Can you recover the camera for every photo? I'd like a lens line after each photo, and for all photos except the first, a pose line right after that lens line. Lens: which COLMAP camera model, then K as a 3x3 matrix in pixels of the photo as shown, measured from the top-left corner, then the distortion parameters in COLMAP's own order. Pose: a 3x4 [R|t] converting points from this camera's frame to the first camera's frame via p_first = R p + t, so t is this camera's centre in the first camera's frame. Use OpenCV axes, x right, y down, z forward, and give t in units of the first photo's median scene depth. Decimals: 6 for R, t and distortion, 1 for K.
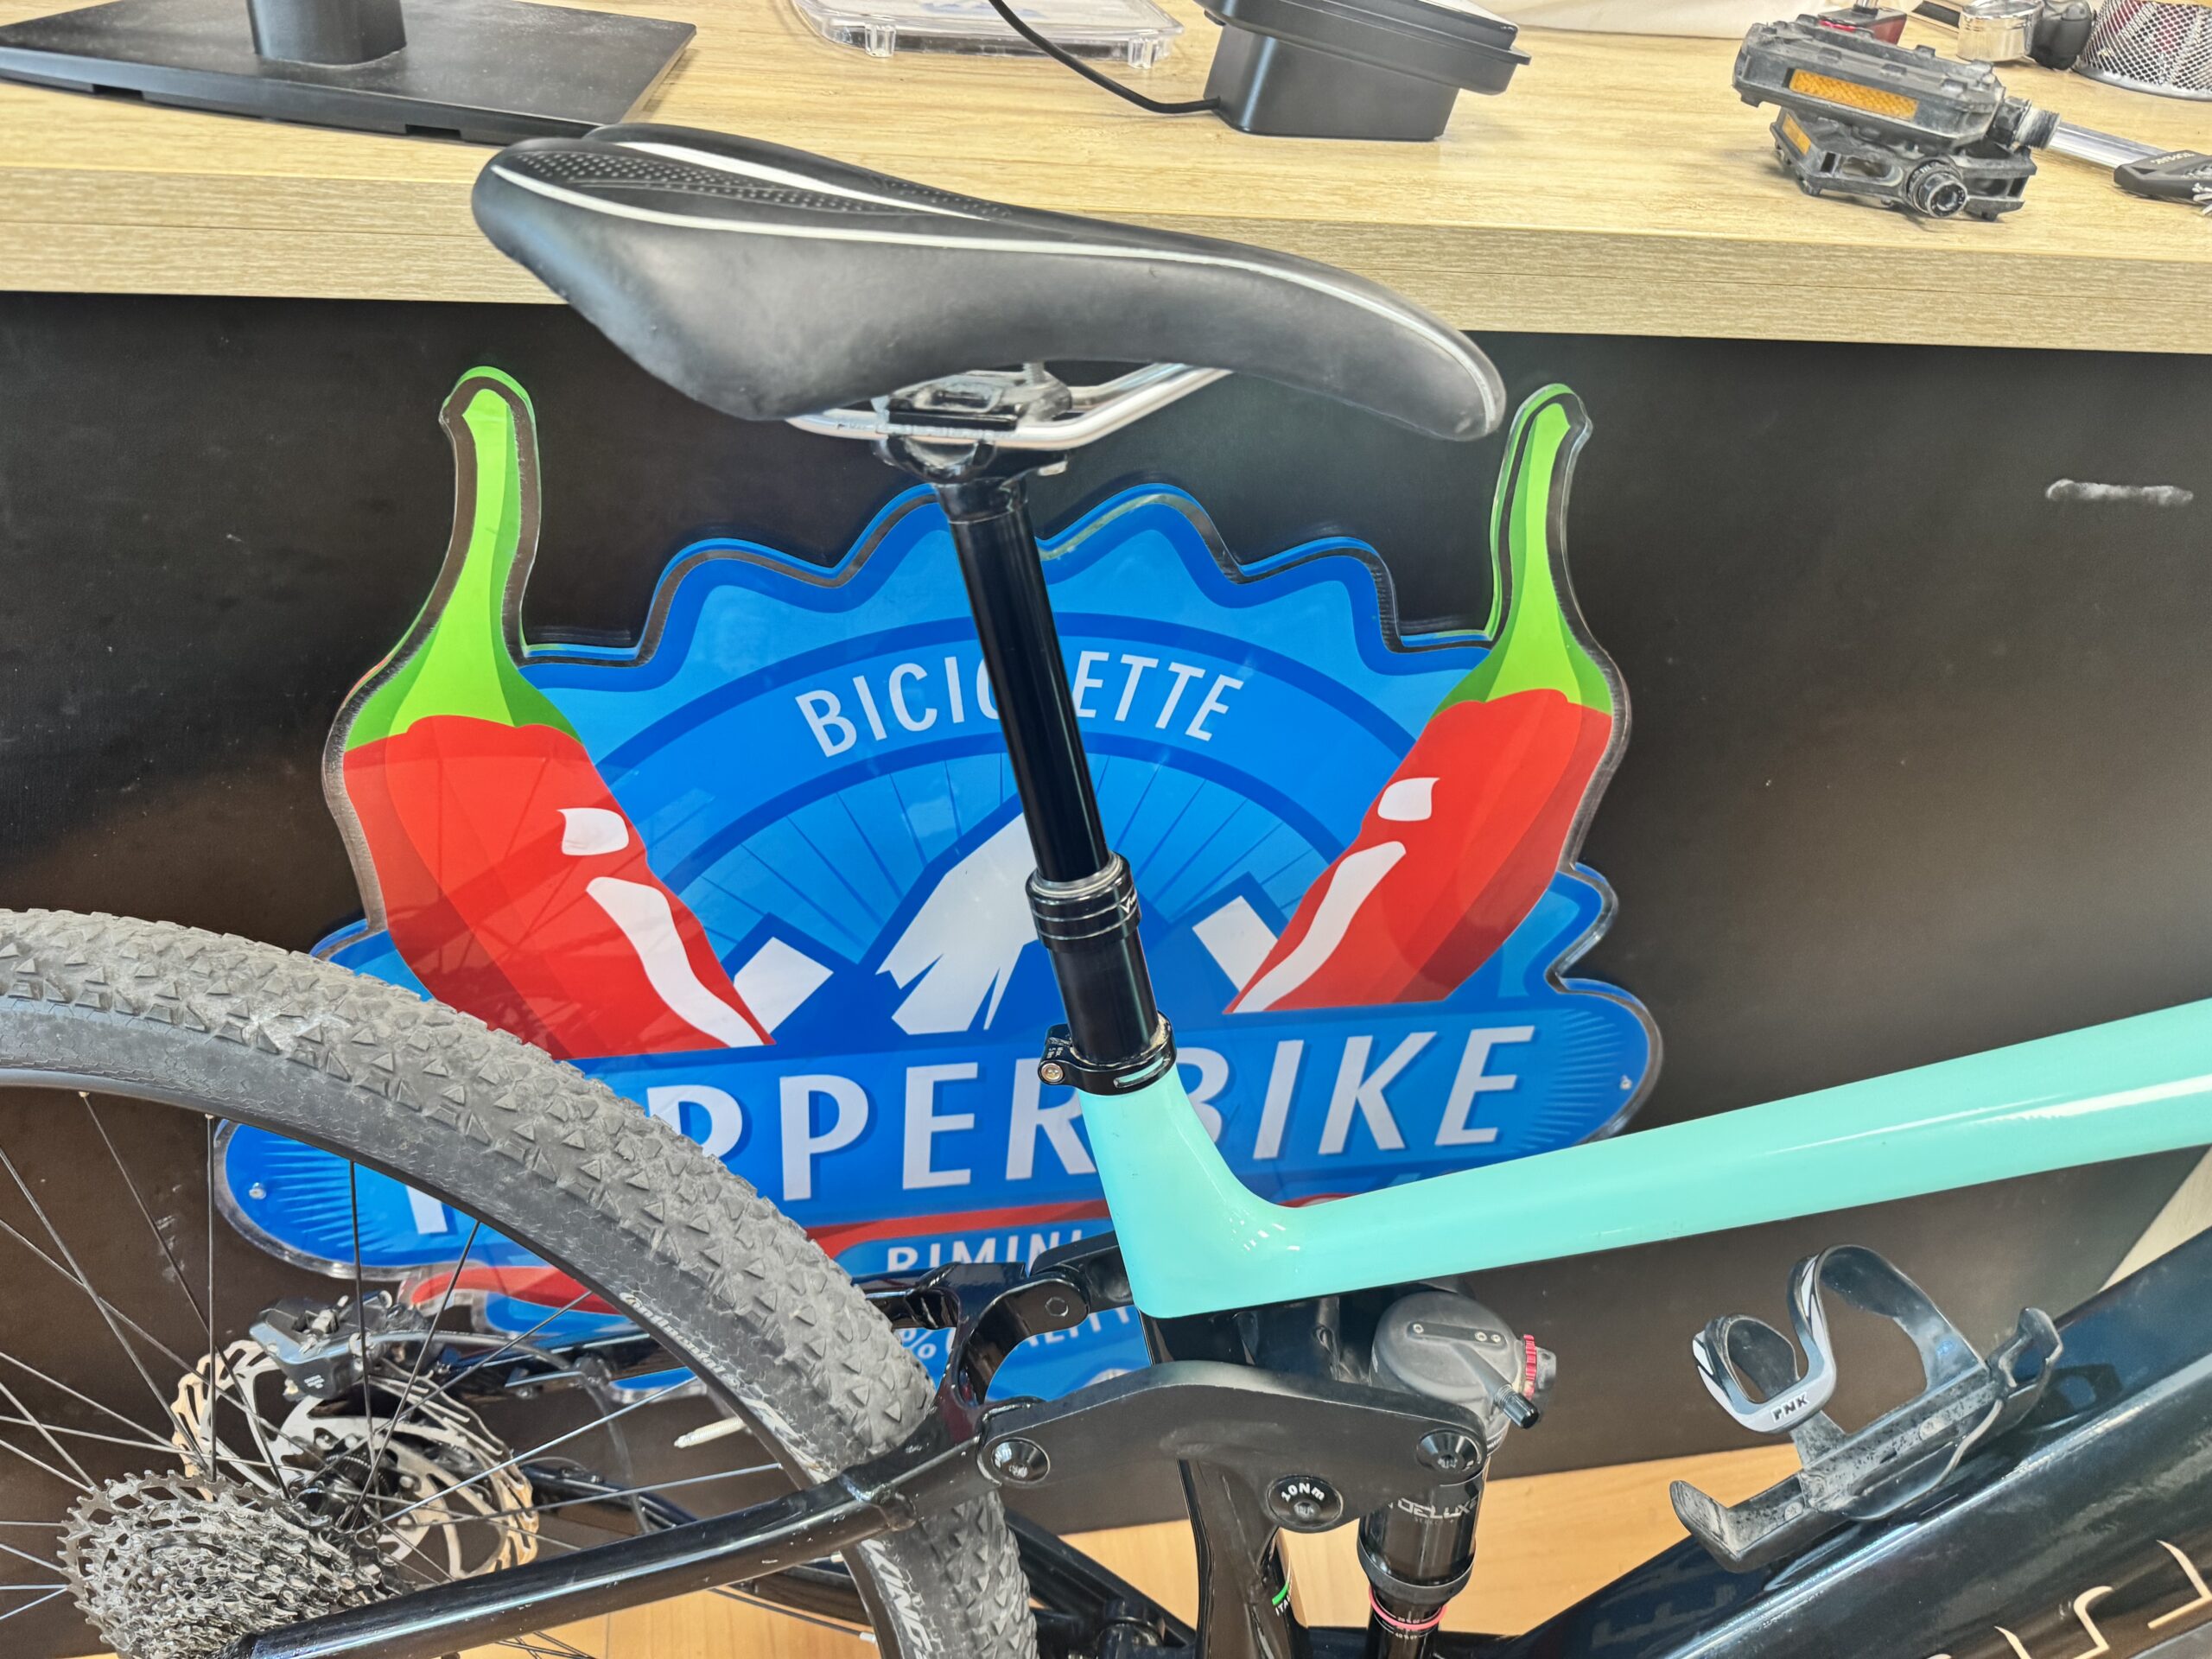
lens RADIAL K [[1563.0, 0, 1101.5], [0, 1563.0, 836.4], [0, 0, 1]] dist [0.082022, -0.092024]
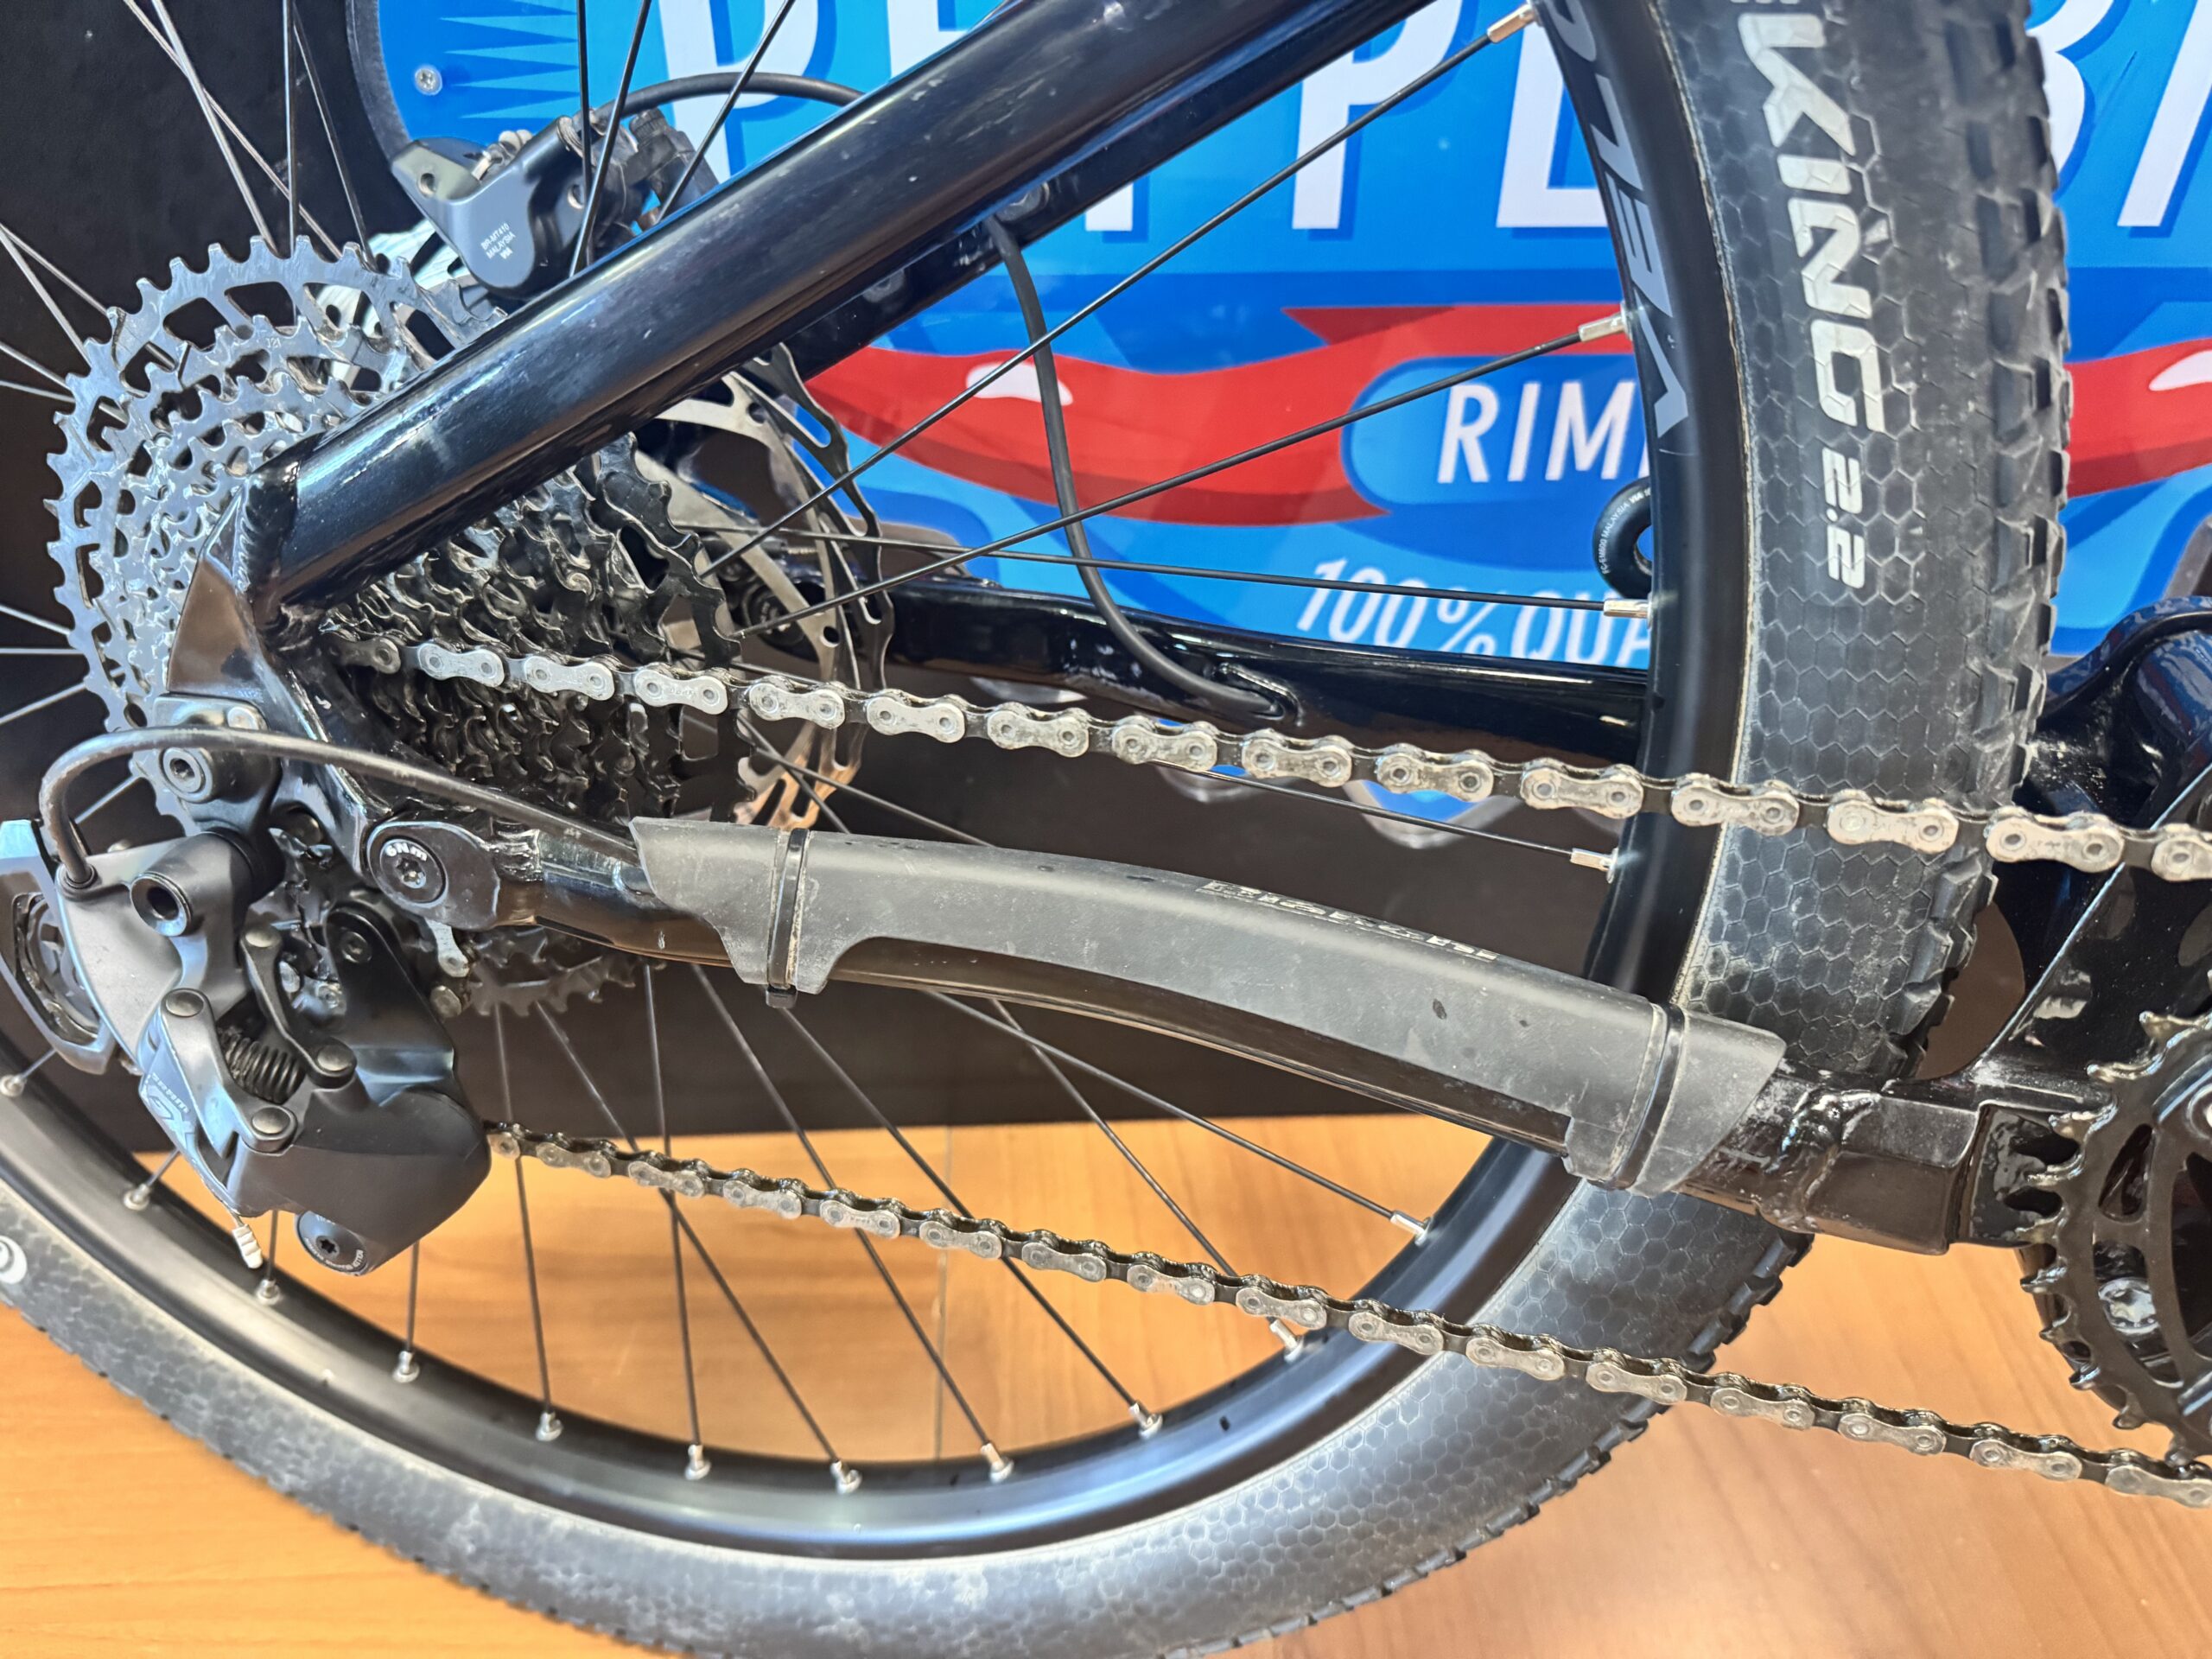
lens RADIAL K [[1584.1, 0, 1106.0], [0, 1584.1, 829.5], [0, 0, 1]] dist [-0.010241, -0.004338]
pose [[0.988972, 0.004954, -0.148023, -0.227839], [-0.011862, 0.998879, -0.045822, 0.598539], [0.147630, 0.047073, 0.987922, 0.549175]]
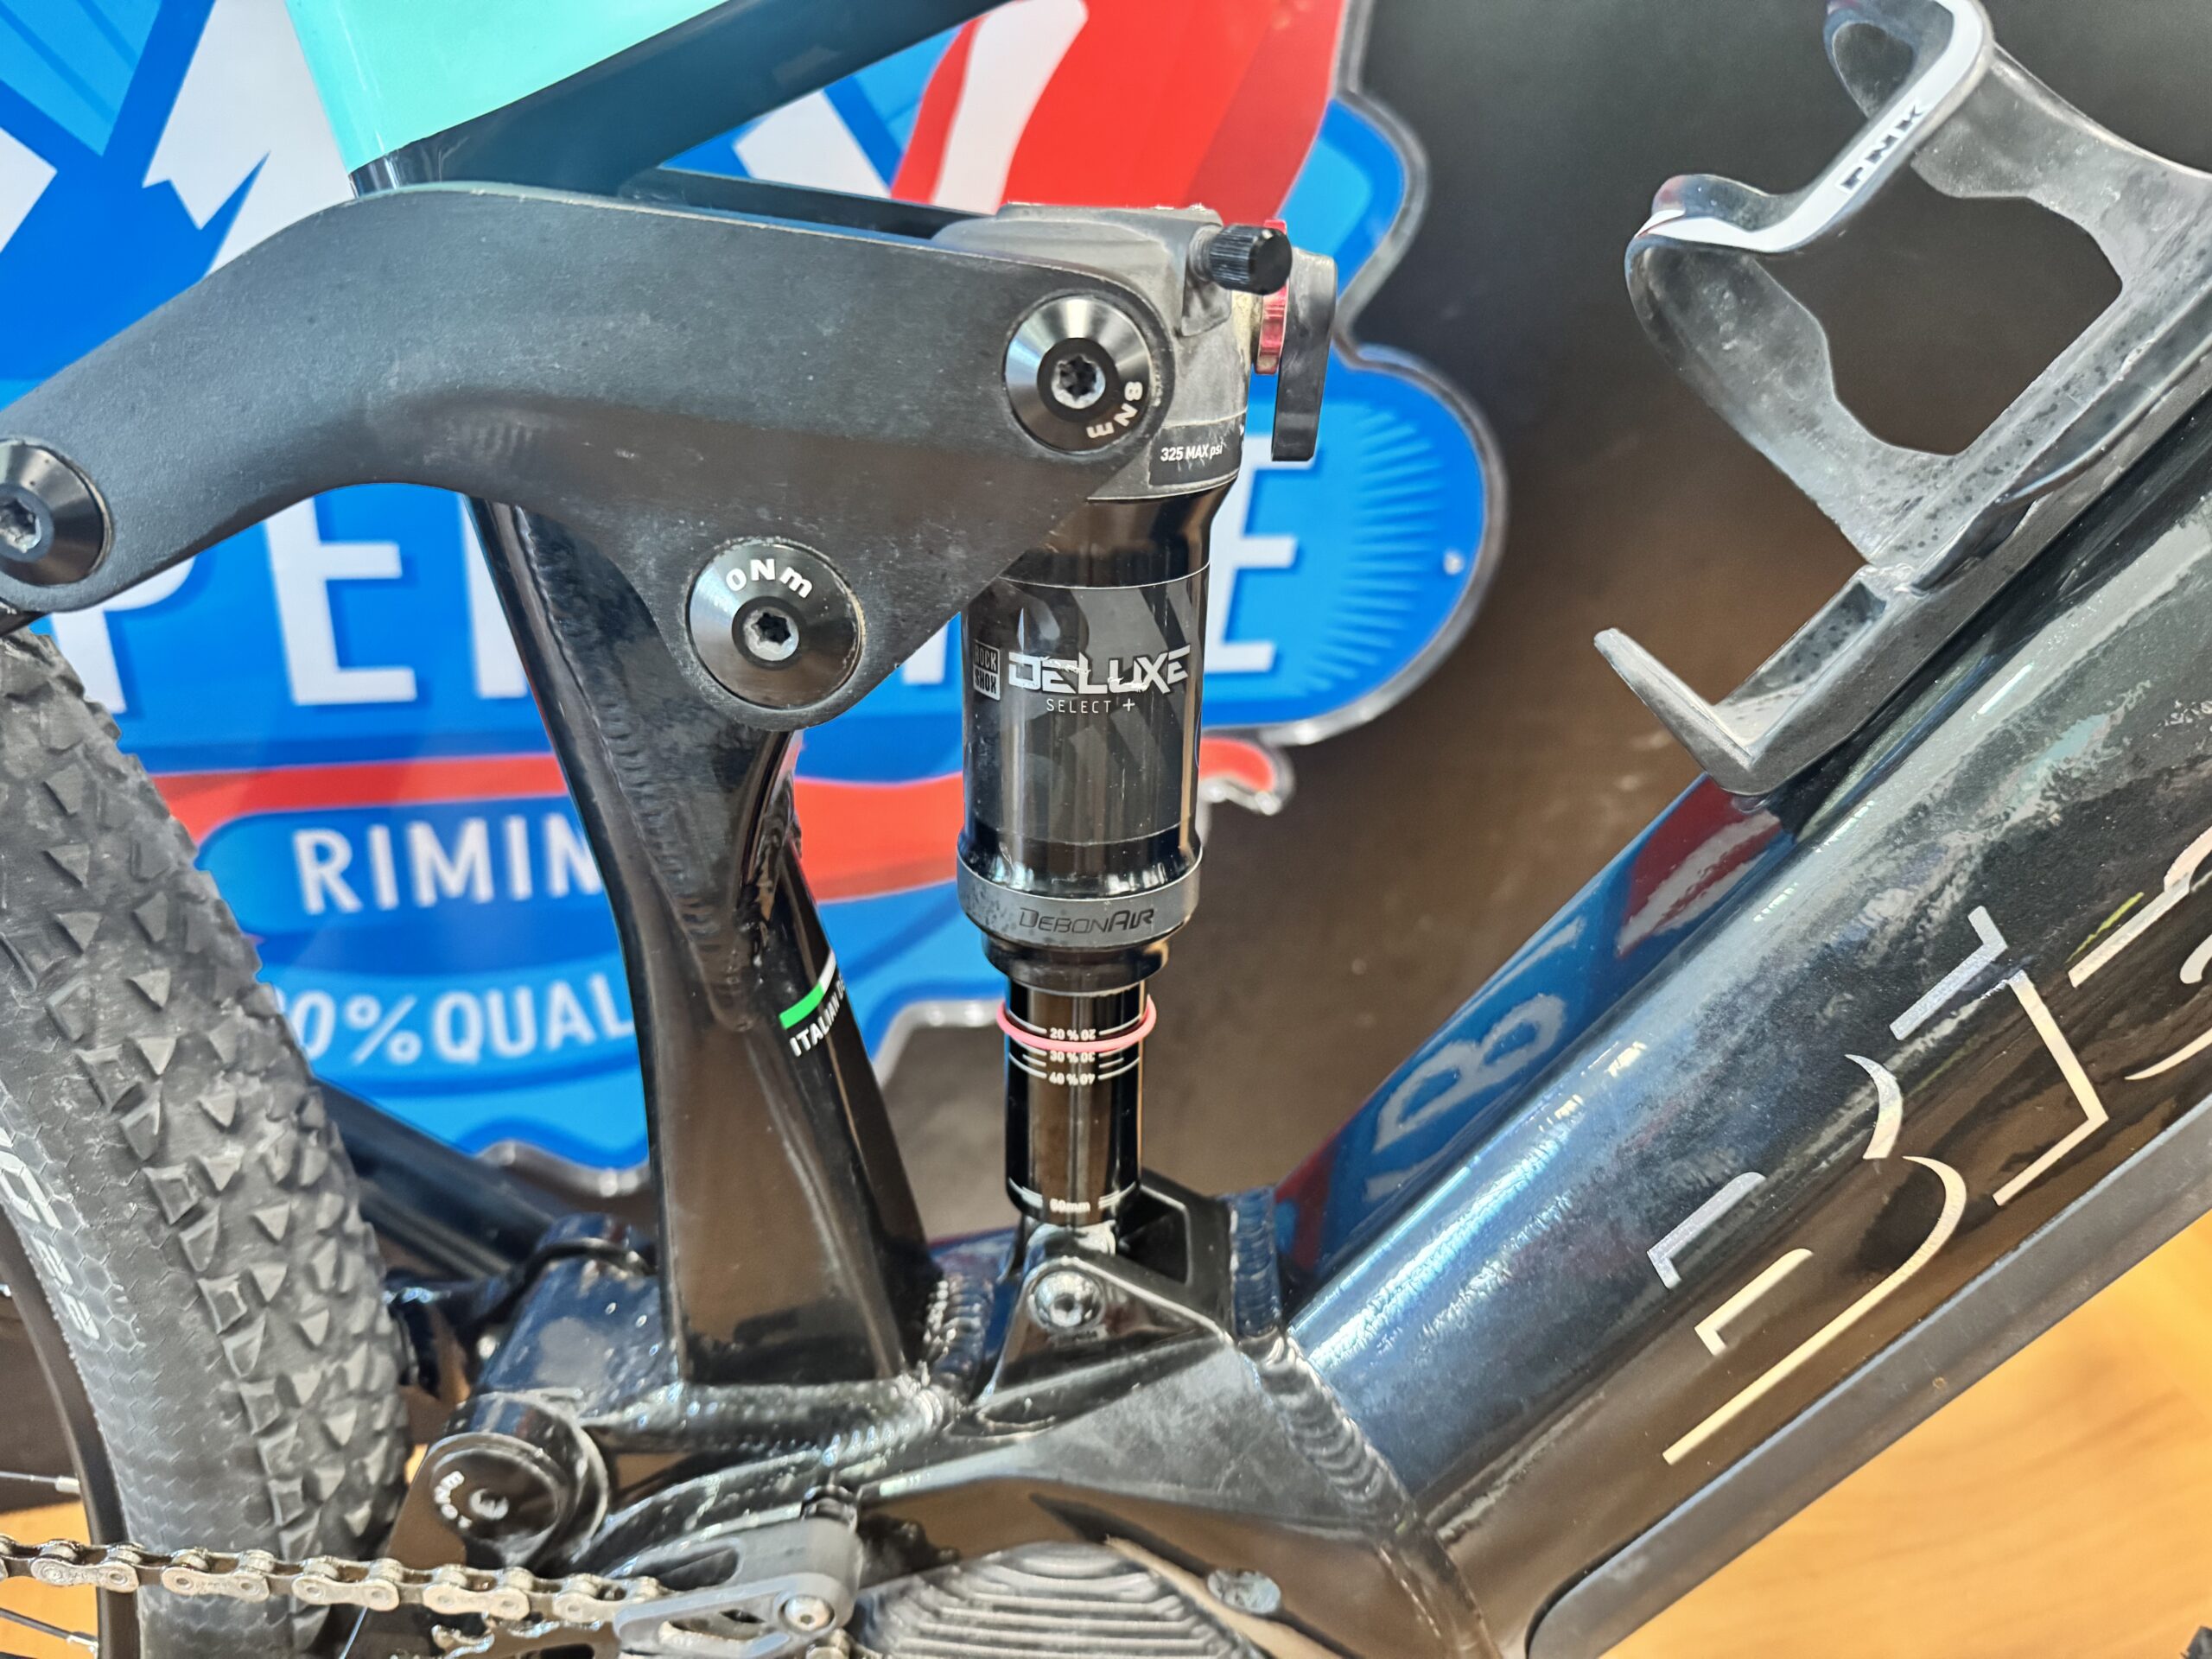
lens RADIAL K [[1592.0, 0, 1106.0], [0, 1592.0, 829.5], [0, 0, 1]] dist [0.026427, -0.058269]
pose [[0.992213, -0.040594, 0.117756, 0.134851], [0.048723, 0.996563, -0.066997, 0.419007], [-0.114632, 0.072213, 0.990780, 0.474281]]
